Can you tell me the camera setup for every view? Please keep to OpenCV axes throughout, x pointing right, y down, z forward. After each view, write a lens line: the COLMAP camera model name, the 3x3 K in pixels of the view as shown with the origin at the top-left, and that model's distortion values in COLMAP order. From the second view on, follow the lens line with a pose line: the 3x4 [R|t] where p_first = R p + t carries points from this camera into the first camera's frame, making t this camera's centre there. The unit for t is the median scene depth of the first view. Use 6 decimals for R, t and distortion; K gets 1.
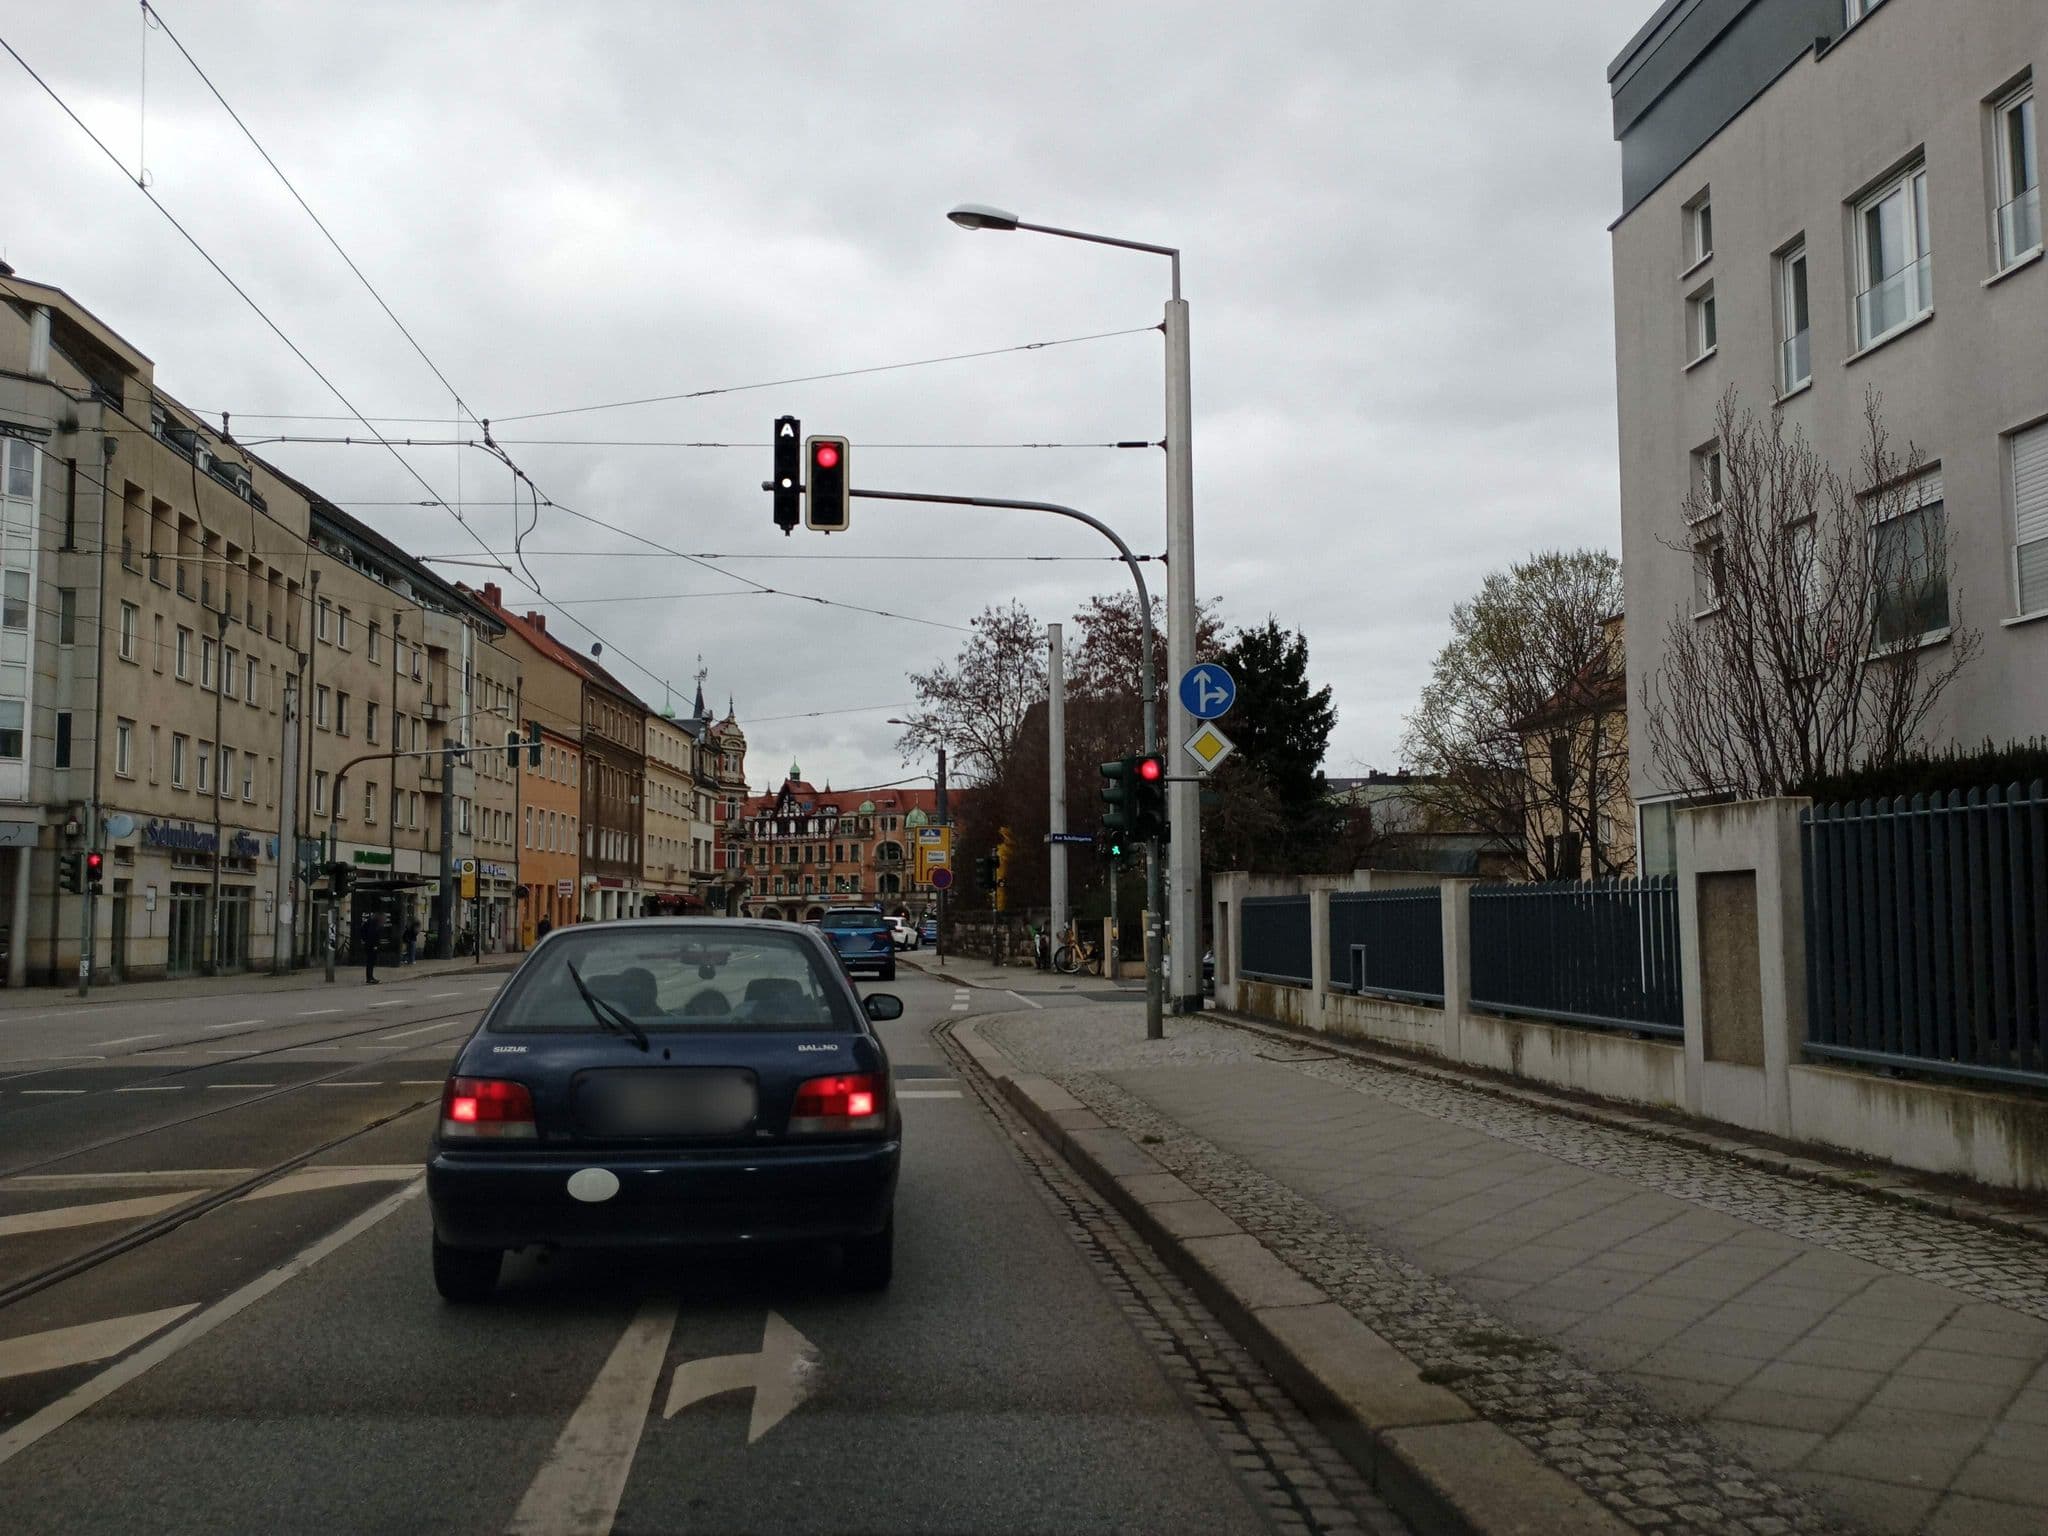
lens RADIAL K [[1592.4, 0, 1024.0], [0, 1592.4, 768.0], [0, 0, 1]] dist [0.049308, -0.005317]
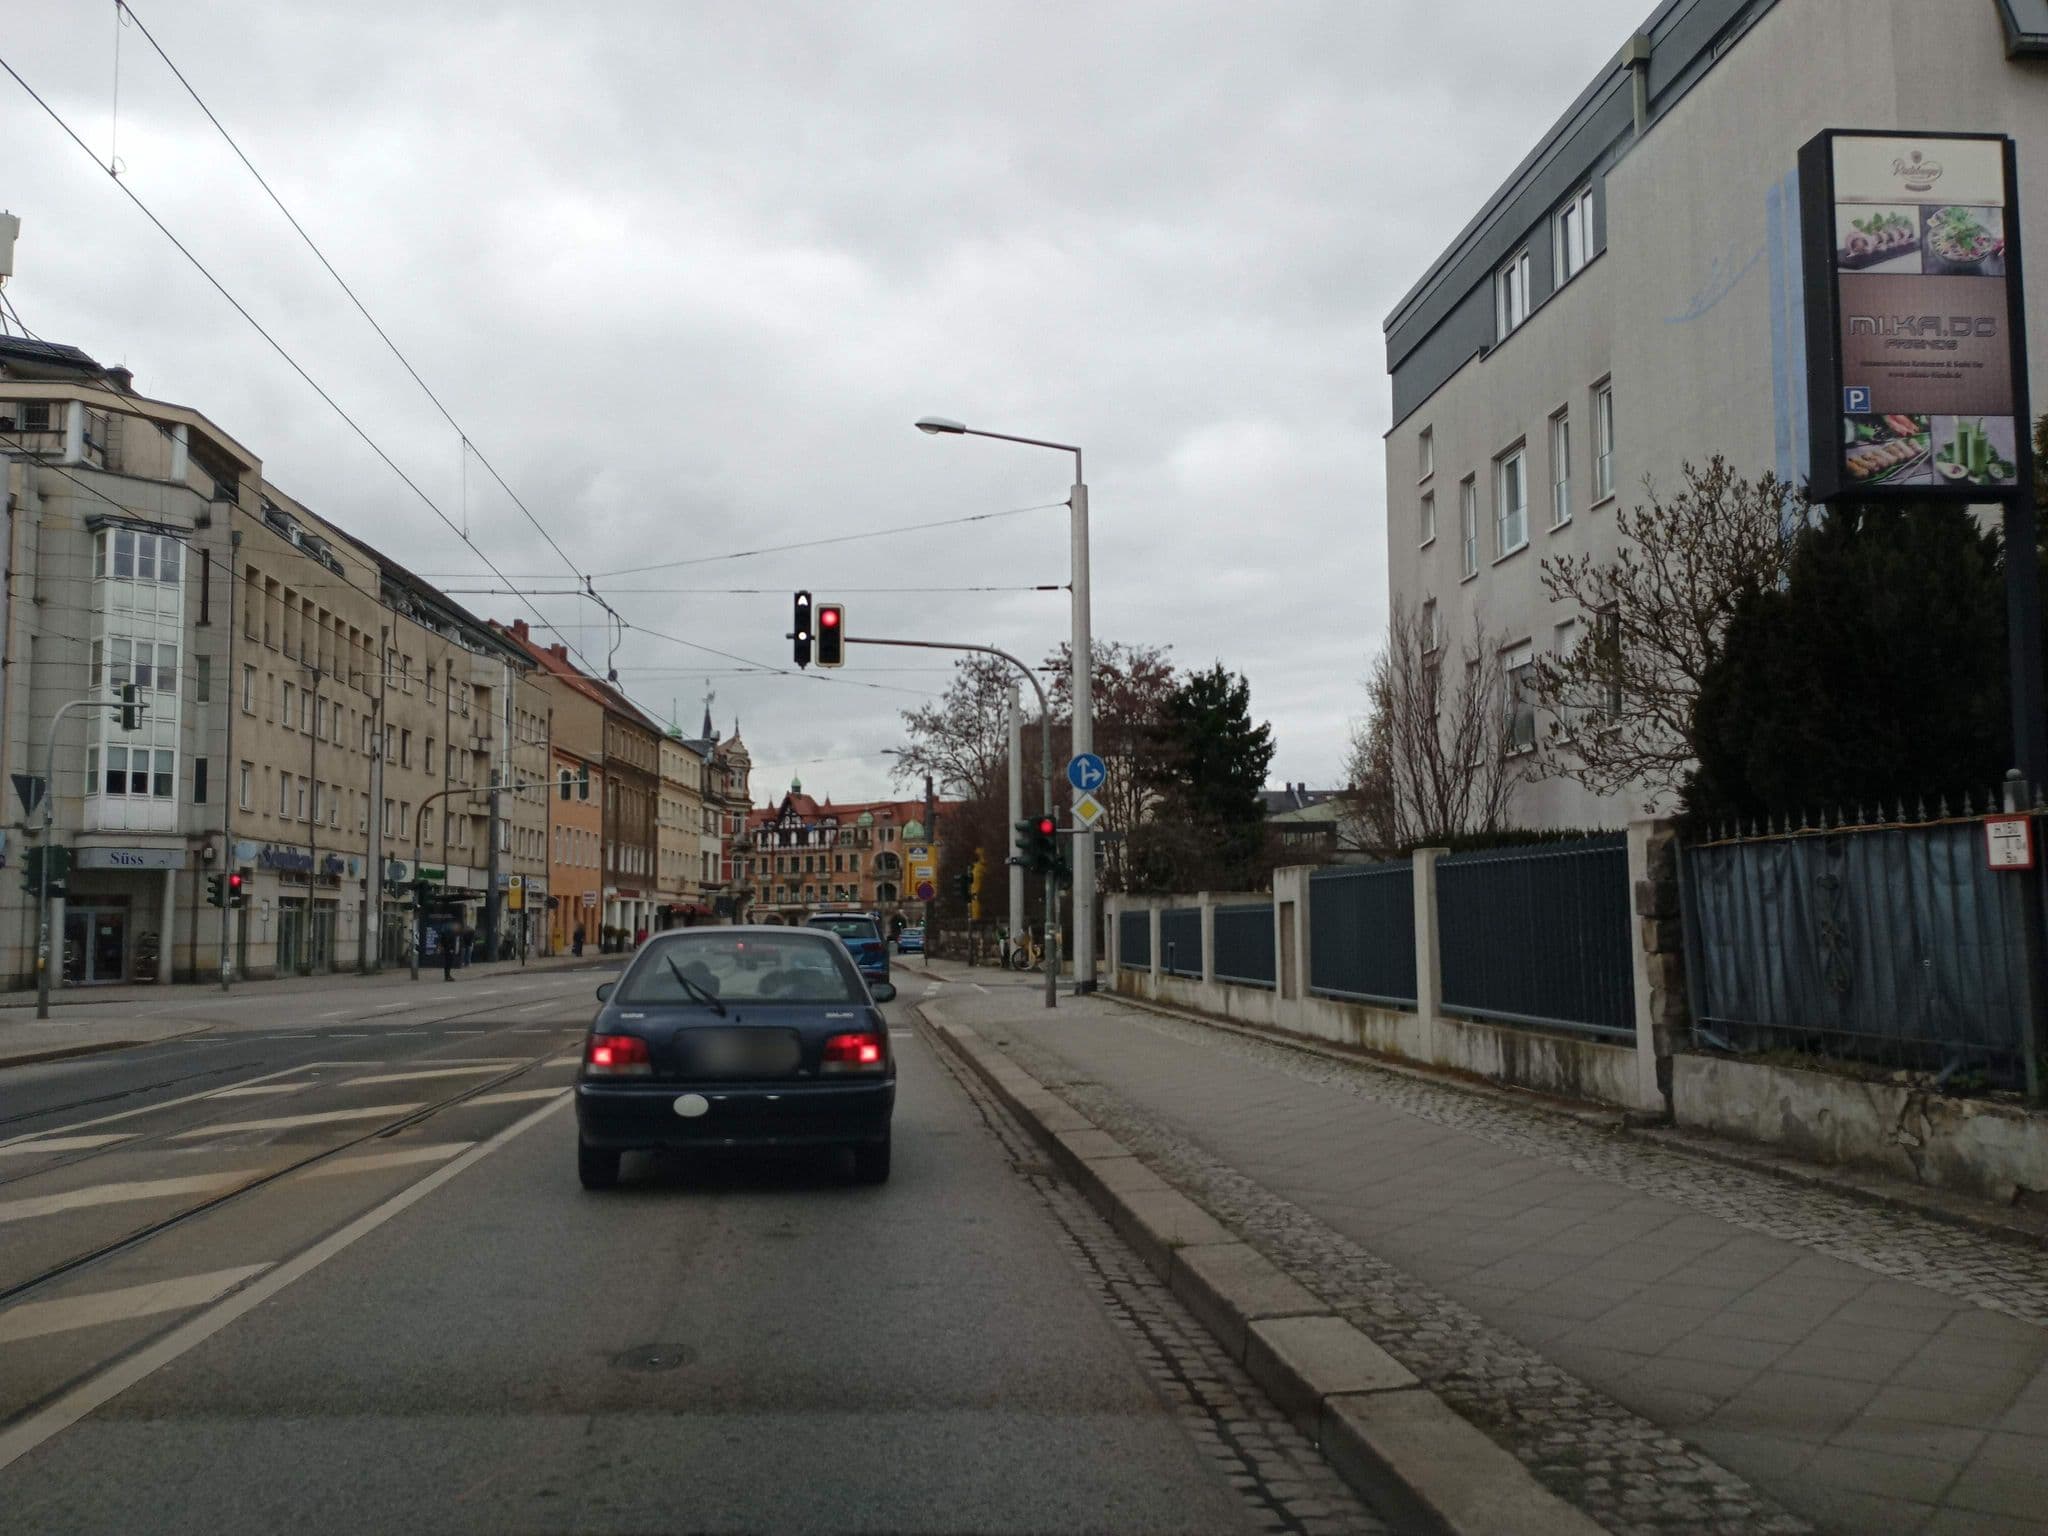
lens RADIAL K [[1657.1, 0, 1024.0], [0, 1657.1, 768.0], [0, 0, 1]] dist [0.075590, 0.003468]
pose [[0.999990, -0.001200, -0.004334, 0.022914], [0.001198, 0.999999, -0.000552, -0.018585], [0.004334, 0.000547, 0.999990, -0.194207]]
